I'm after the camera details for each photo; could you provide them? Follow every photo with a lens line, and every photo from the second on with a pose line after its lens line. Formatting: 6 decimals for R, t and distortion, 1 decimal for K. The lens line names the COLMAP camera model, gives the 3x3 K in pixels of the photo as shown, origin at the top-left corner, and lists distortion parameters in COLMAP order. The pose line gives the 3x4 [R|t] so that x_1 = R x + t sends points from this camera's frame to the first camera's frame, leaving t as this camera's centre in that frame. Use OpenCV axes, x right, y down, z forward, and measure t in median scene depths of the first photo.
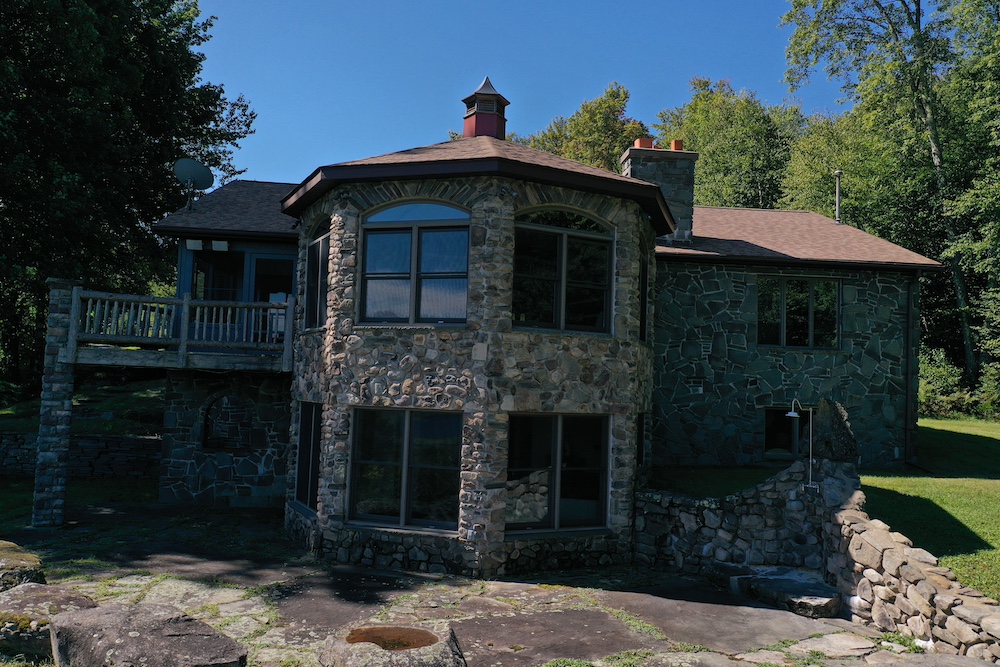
lens RADIAL K [[803.6, 0, 501.6], [0, 803.6, 325.6], [0, 0, 1]] dist [-0.009812, 0.037804]
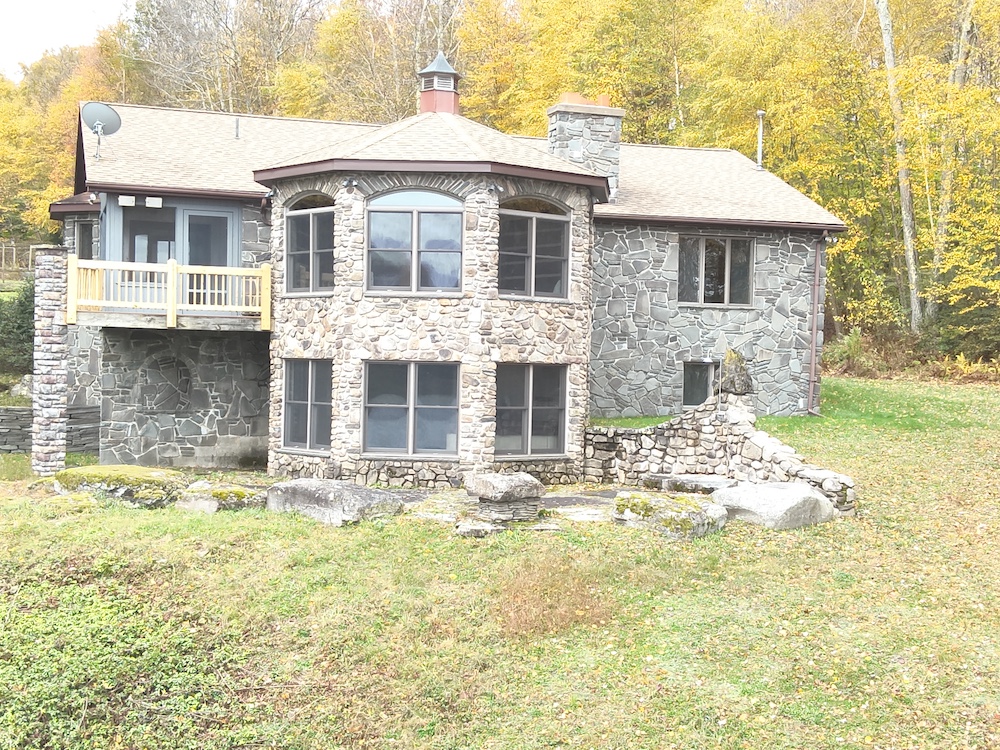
lens RADIAL K [[1546.6, 0, 544.8], [0, 1546.6, 389.5], [0, 0, 1]] dist [0.155137, 0.000000]
pose [[0.971802, -0.017048, 0.235180, -0.453605], [-0.005857, 0.995330, 0.096350, -0.079295], [-0.235724, -0.095010, 0.967164, -1.280264]]
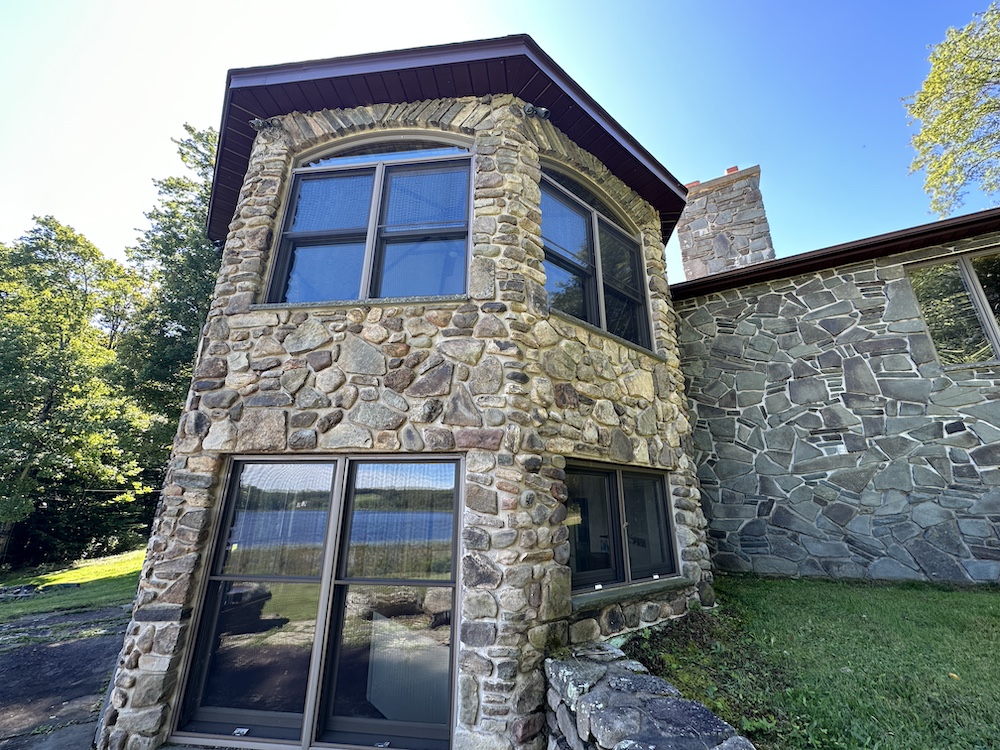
lens RADIAL K [[399.4, 0, 499.8], [0, 399.4, 373.1], [0, 0, 1]] dist [-0.006473, 0.001187]
pose [[0.830643, -0.206191, -0.517220, 0.275882], [0.063996, 0.958105, -0.279176, 0.129610], [0.553115, 0.198795, 0.809039, 0.811600]]
